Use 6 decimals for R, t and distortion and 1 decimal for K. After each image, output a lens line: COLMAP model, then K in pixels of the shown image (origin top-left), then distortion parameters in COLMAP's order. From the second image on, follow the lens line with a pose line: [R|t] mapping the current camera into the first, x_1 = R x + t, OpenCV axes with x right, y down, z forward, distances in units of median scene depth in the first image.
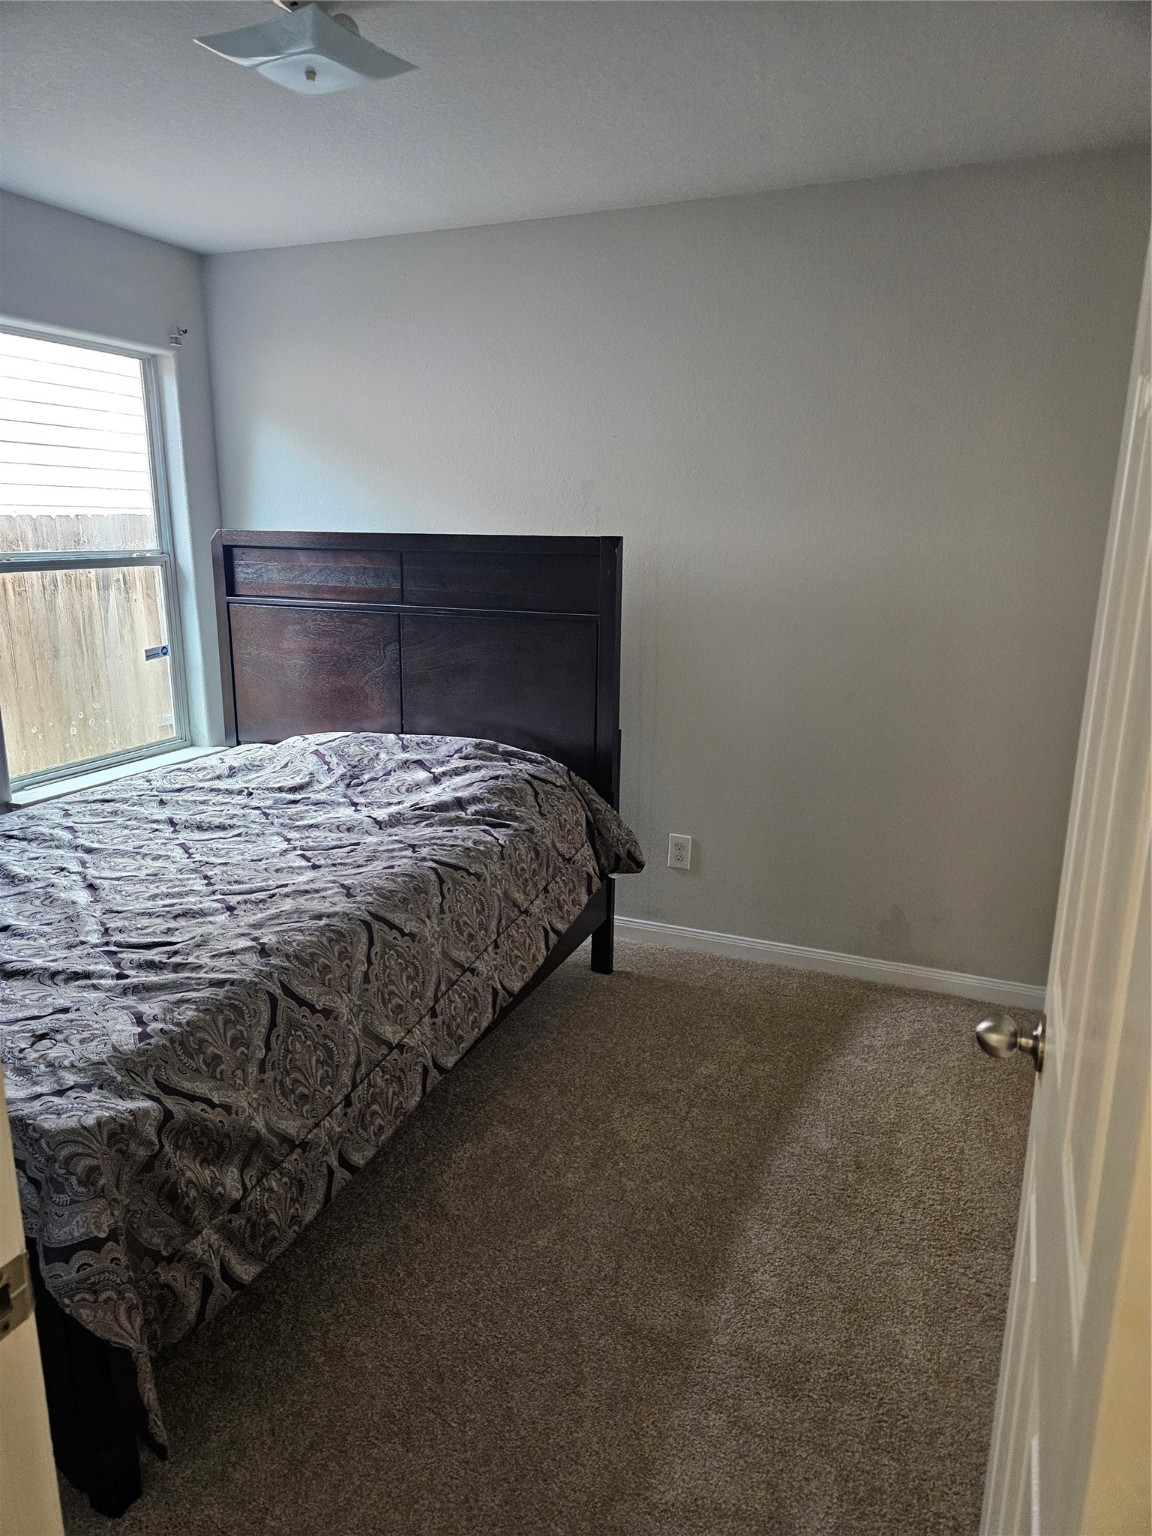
lens RADIAL K [[1024.2, 0, 578.2], [0, 1024.2, 780.8], [0, 0, 1]] dist [0.075902, -0.059602]
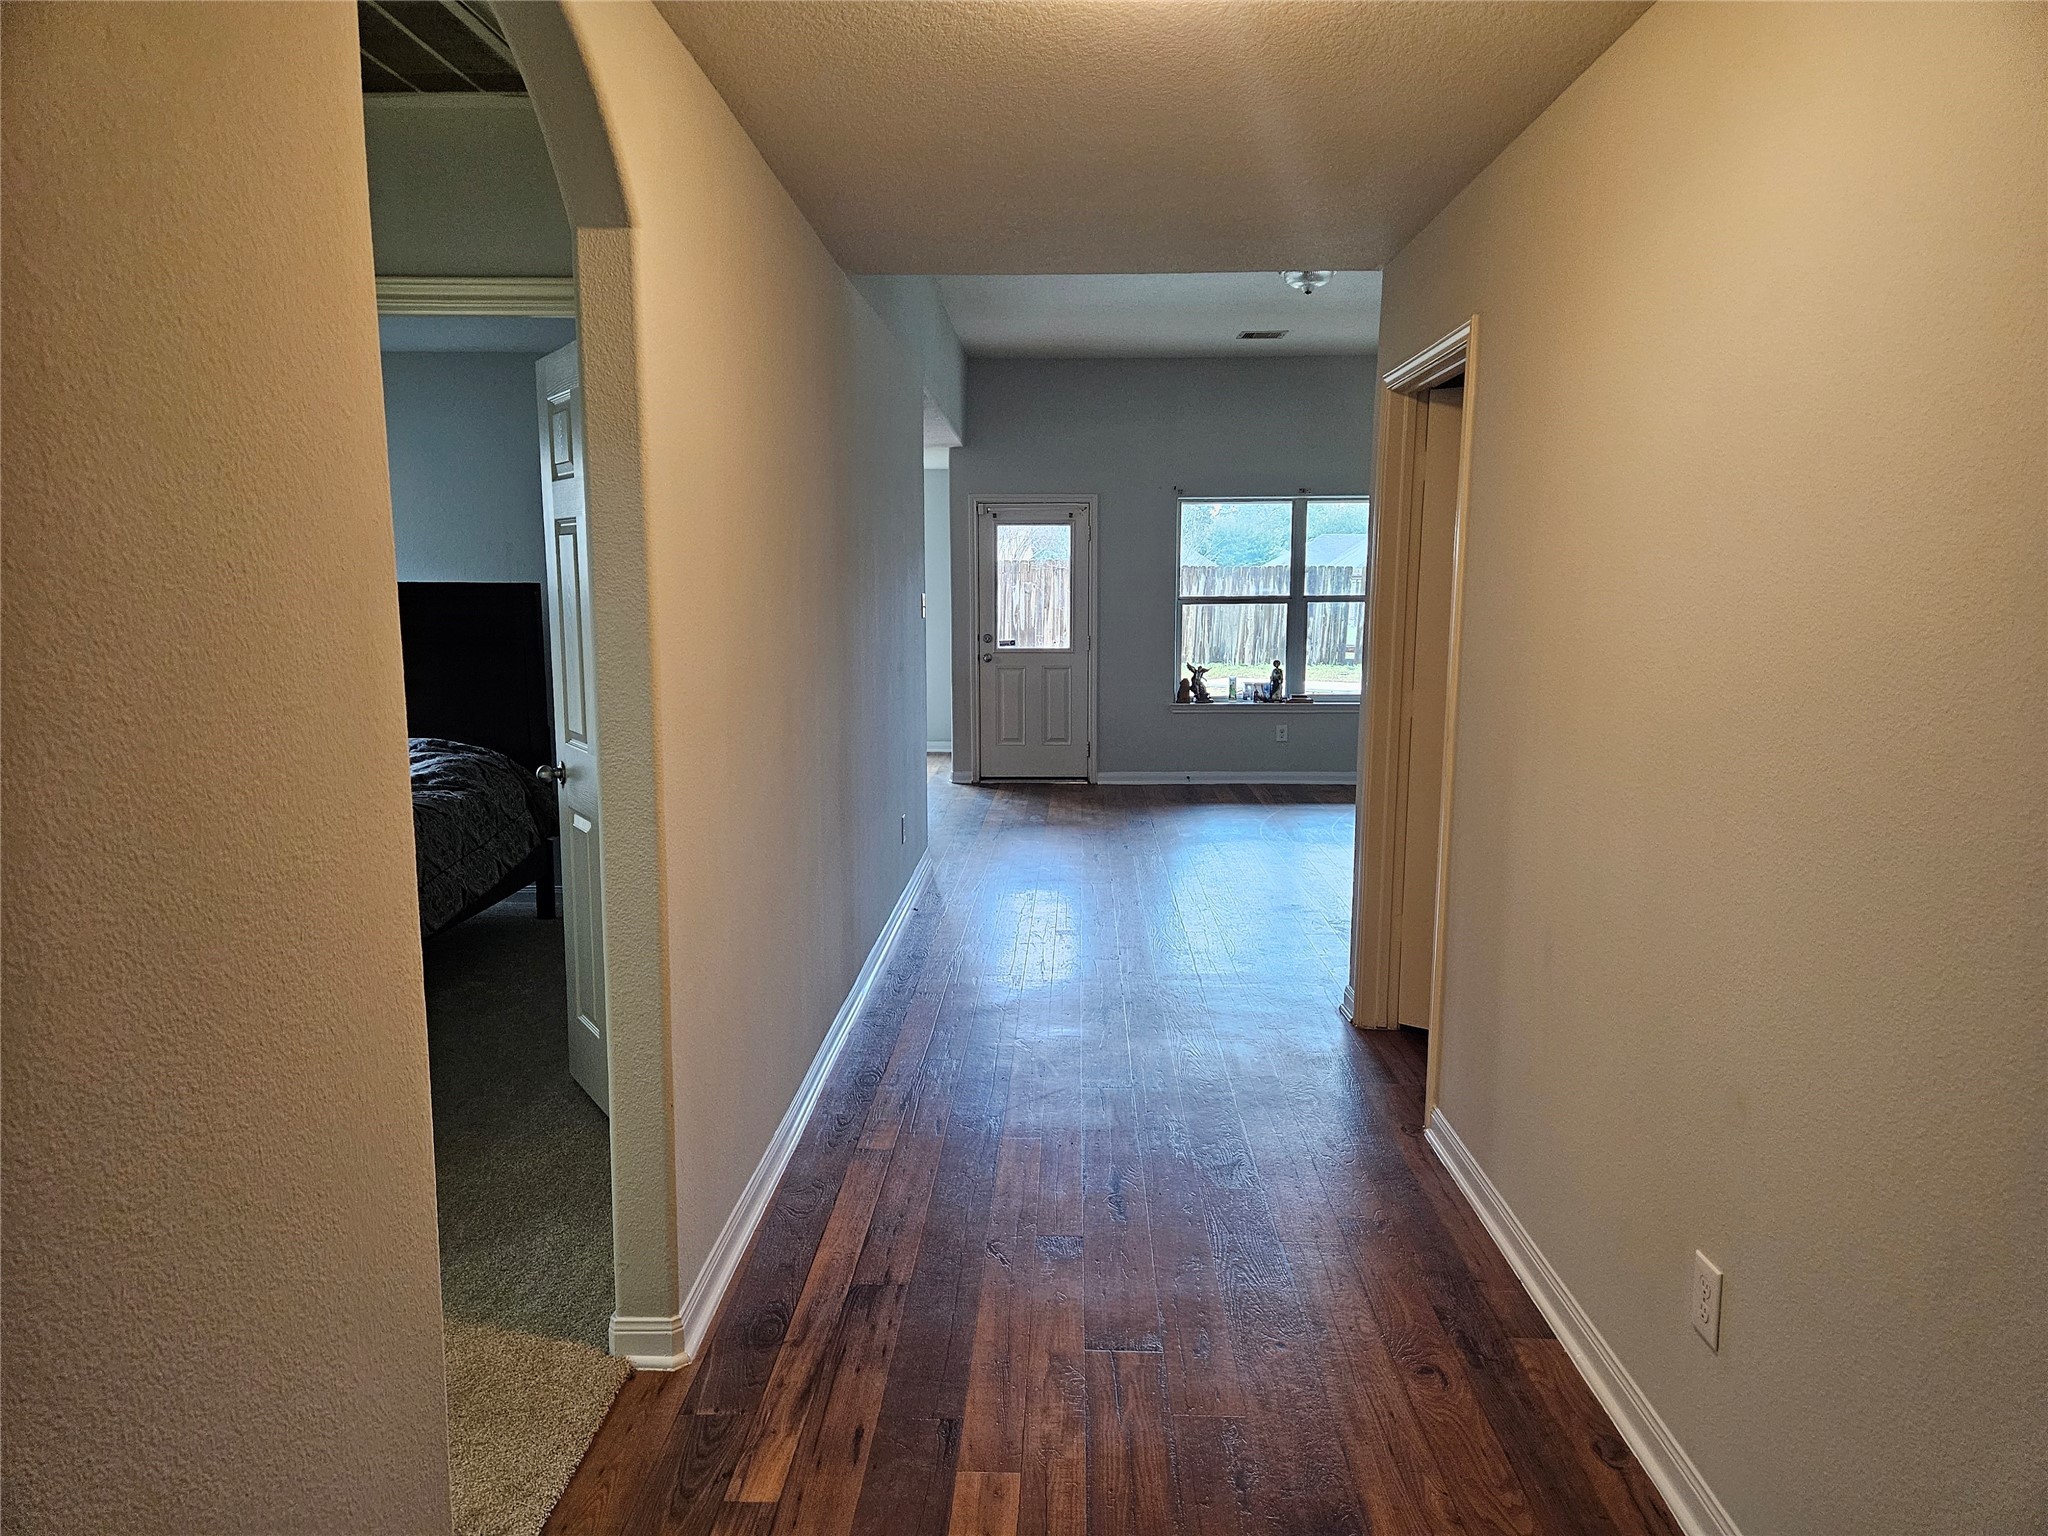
lens RADIAL K [[1365.6, 0, 1029.1], [0, 1365.6, 777.7], [0, 0, 1]] dist [0.075902, -0.059602]
pose [[0.934256, -0.061409, 0.351276, -0.009323], [0.095279, 0.992235, -0.079946, 0.237487], [-0.343639, 0.108159, 0.932852, -0.937098]]
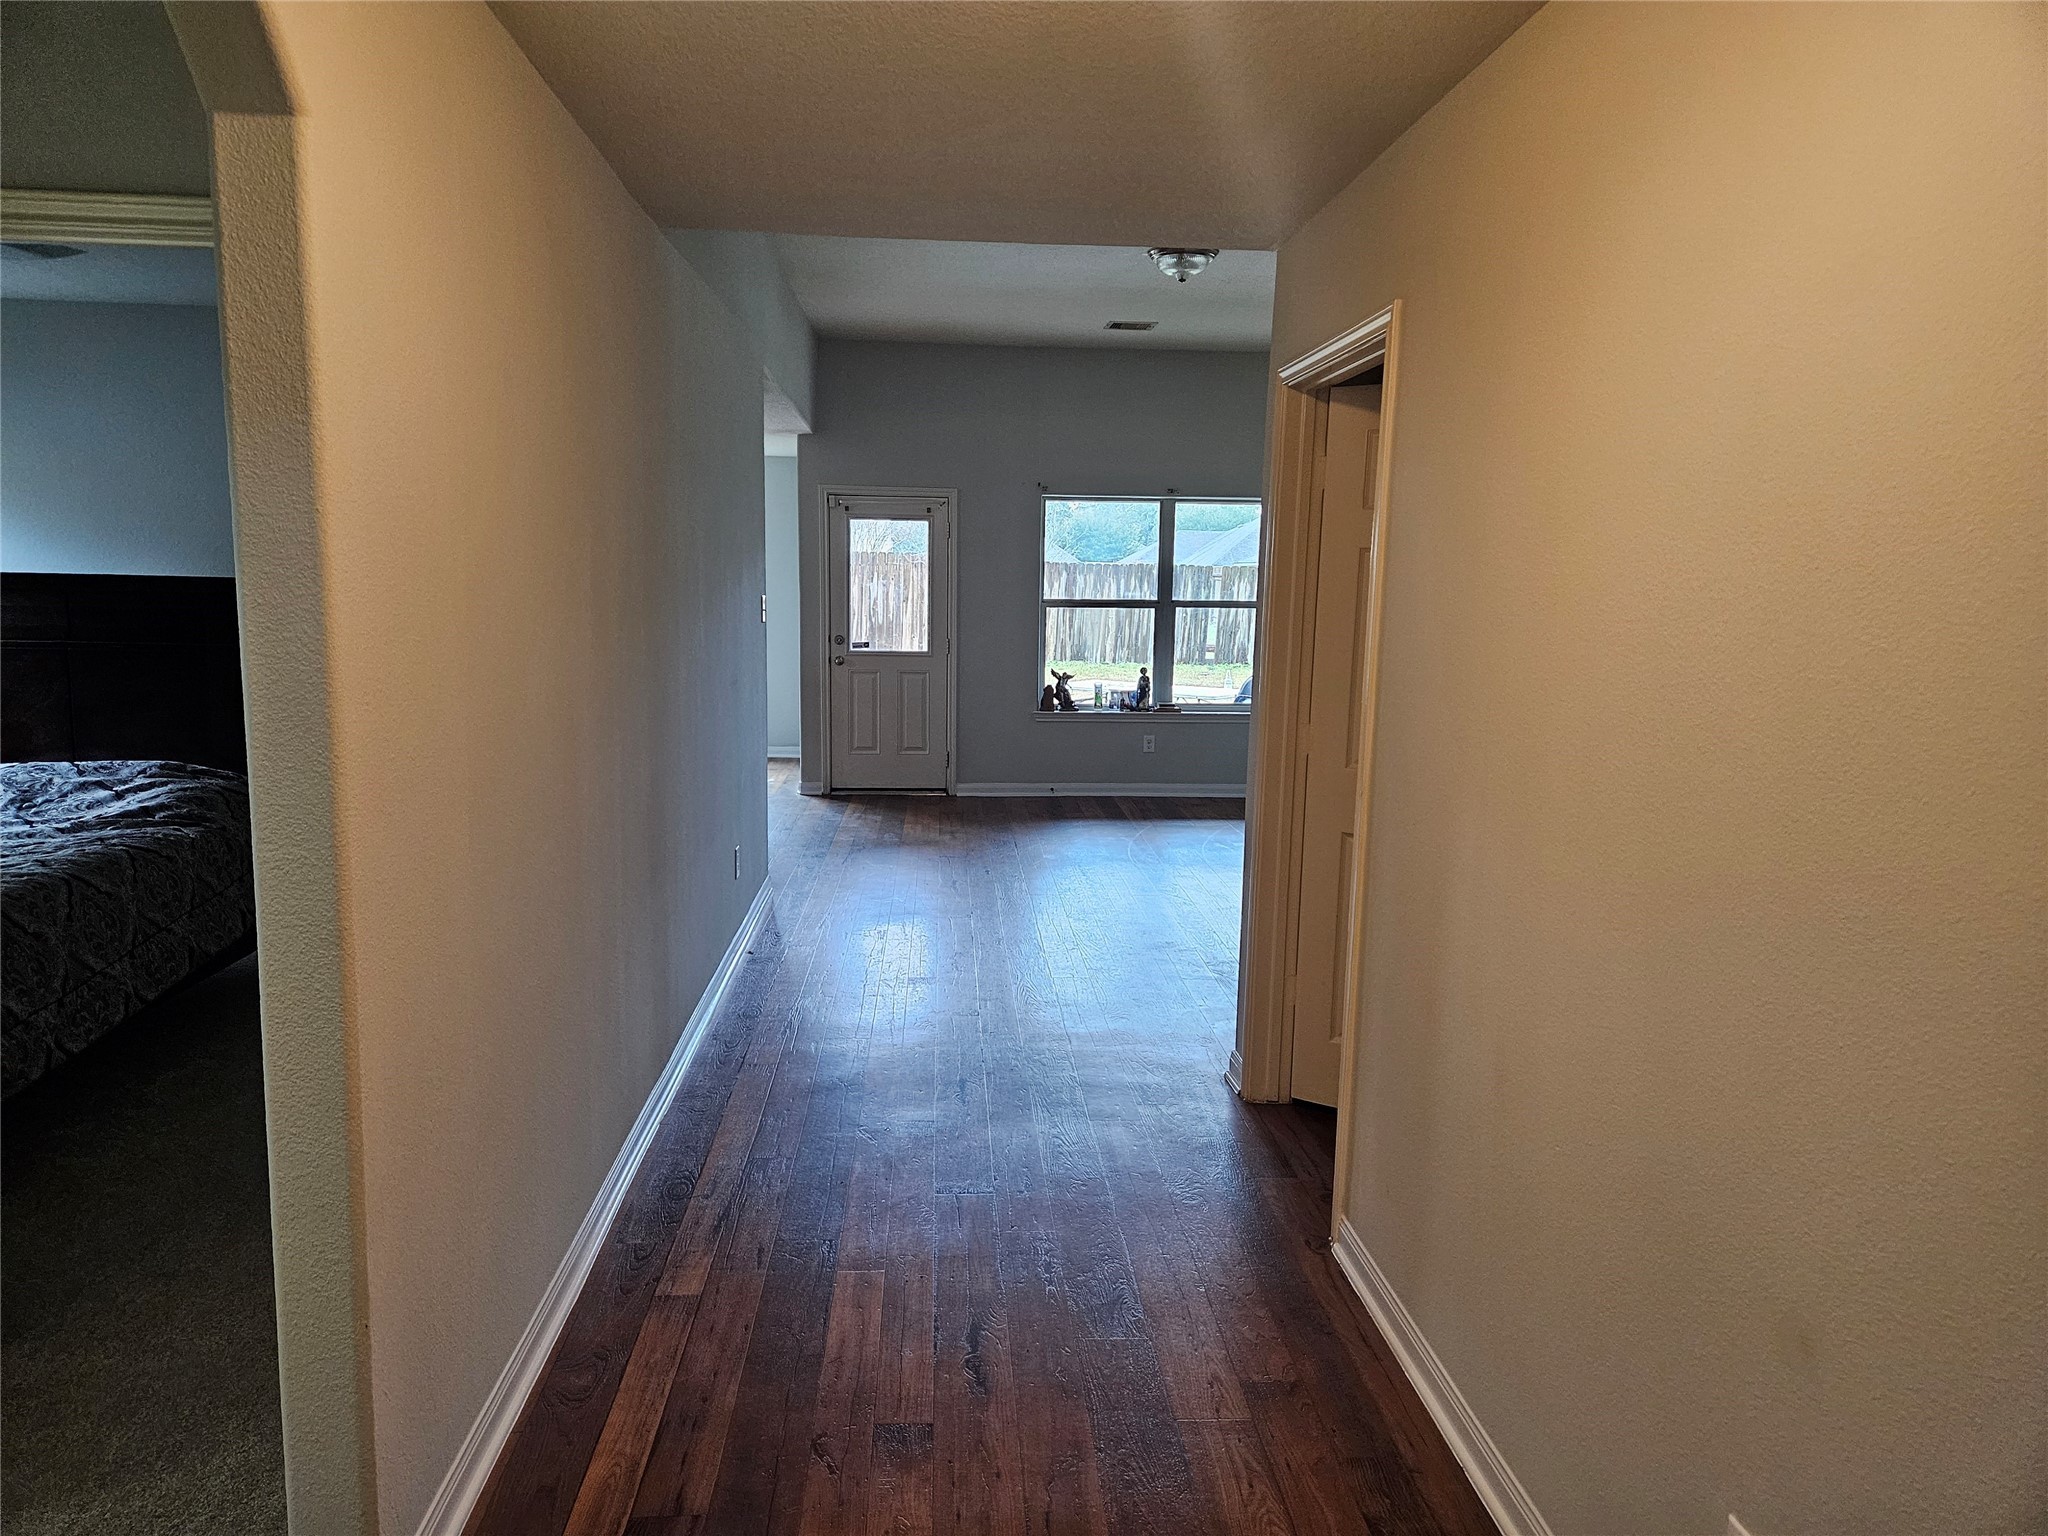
lens RADIAL K [[1365.6, 0, 1023.4], [0, 1365.6, 770.4], [0, 0, 1]] dist [0.075902, -0.059602]
pose [[0.895458, -0.058696, 0.441259, 0.071119], [0.098992, 0.992704, -0.068838, 0.174805], [-0.433999, 0.105323, 0.894736, -0.767887]]
